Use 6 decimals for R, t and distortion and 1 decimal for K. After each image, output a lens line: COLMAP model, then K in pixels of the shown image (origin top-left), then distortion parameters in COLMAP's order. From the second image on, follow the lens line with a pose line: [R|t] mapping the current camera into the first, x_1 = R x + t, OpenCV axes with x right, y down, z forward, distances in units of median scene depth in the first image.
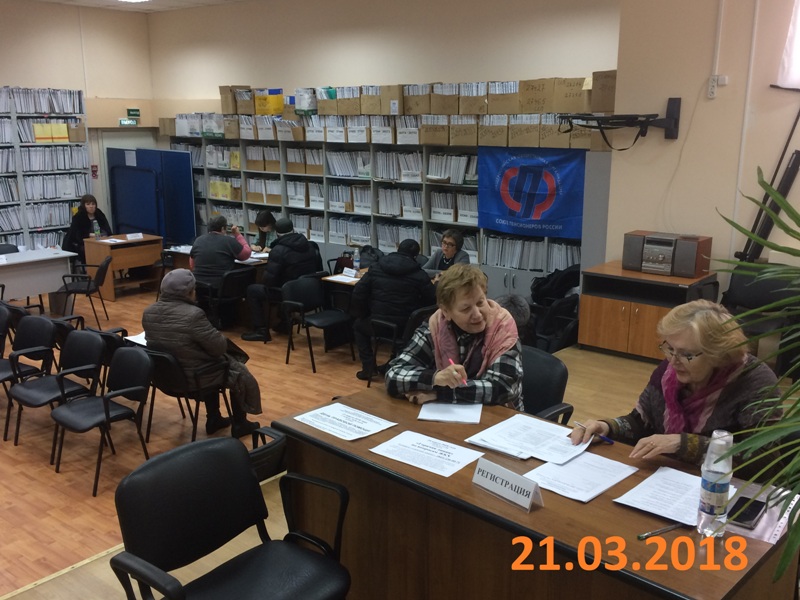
lens RADIAL K [[789.1, 0, 400.7], [0, 789.1, 300.8], [0, 0, 1]] dist [0.011742, 0.000000]
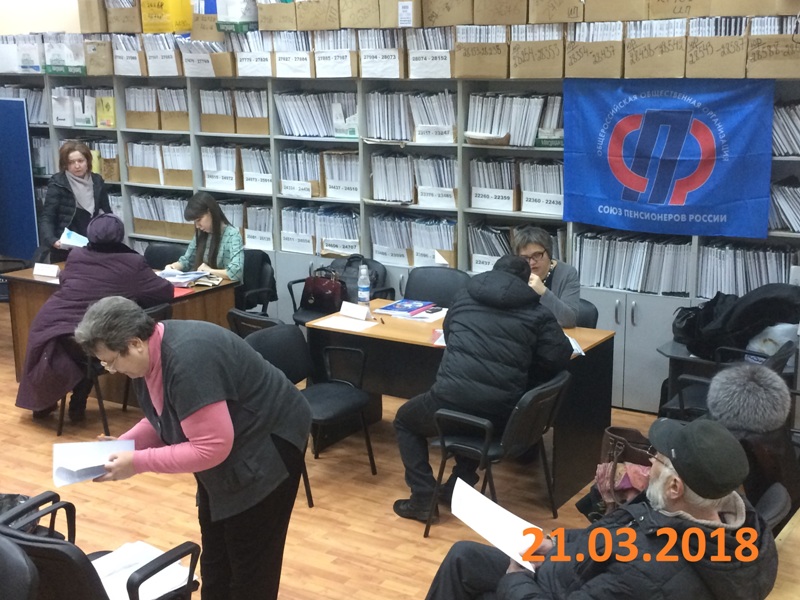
lens RADIAL K [[1079.2, 0, 399.6], [0, 1079.2, 300.2], [0, 0, 1]] dist [0.026634, 0.000000]
pose [[0.994185, -0.034691, 0.101943, -0.095449], [0.035036, 0.999385, -0.001600, -0.035614], [-0.101825, 0.005163, 0.994789, 0.216040]]
